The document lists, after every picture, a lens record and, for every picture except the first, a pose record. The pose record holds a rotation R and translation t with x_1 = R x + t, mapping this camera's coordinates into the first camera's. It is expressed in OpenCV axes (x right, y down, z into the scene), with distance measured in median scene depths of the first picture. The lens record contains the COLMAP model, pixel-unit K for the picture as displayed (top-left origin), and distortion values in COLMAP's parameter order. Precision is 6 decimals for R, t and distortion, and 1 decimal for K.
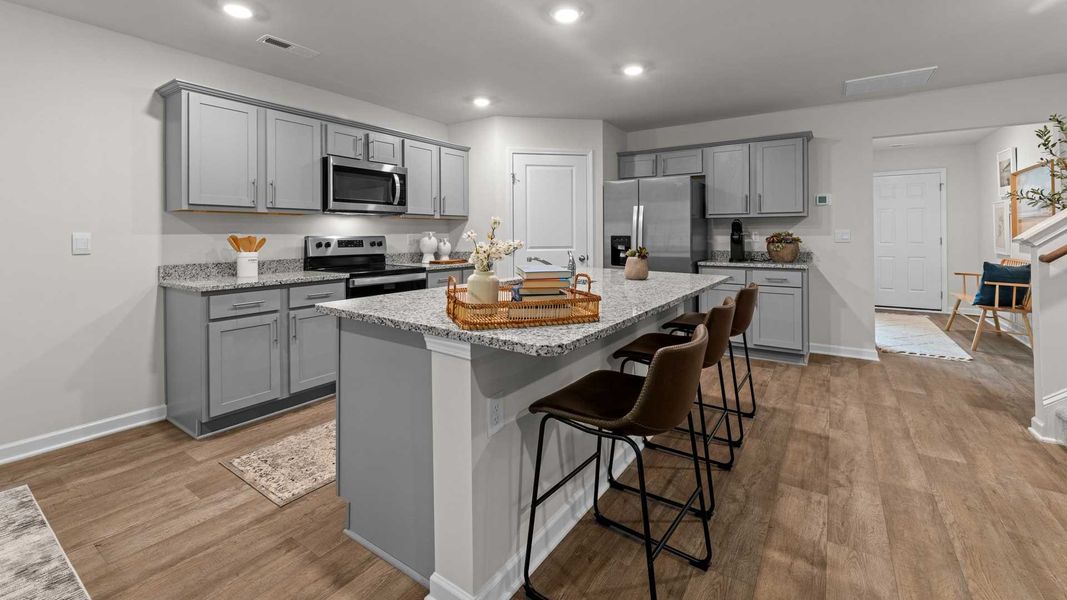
lens RADIAL K [[440.1, 0, 531.1], [0, 440.1, 286.7], [0, 0, 1]] dist [0.000222, 0.000129]
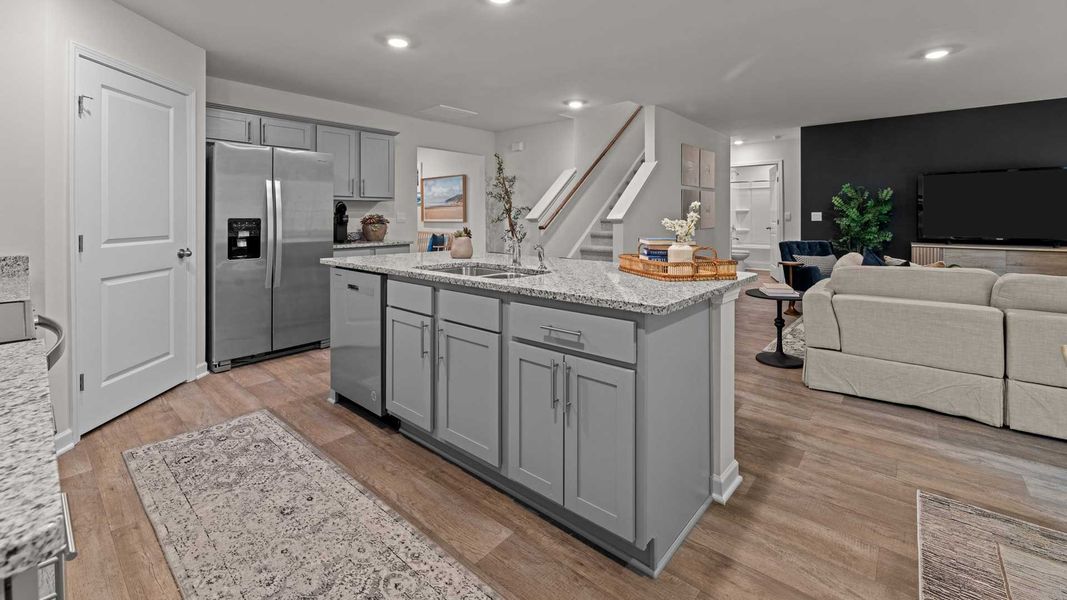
lens RADIAL K [[433.2, 0, 530.5], [0, 433.2, 281.5], [0, 0, 1]] dist [-0.025635, -0.000006]
pose [[0.107730, -0.143154, 0.983820, -0.500236], [0.119997, 0.984216, 0.130072, -0.049255], [-0.986912, 0.104043, 0.123208, 0.467817]]
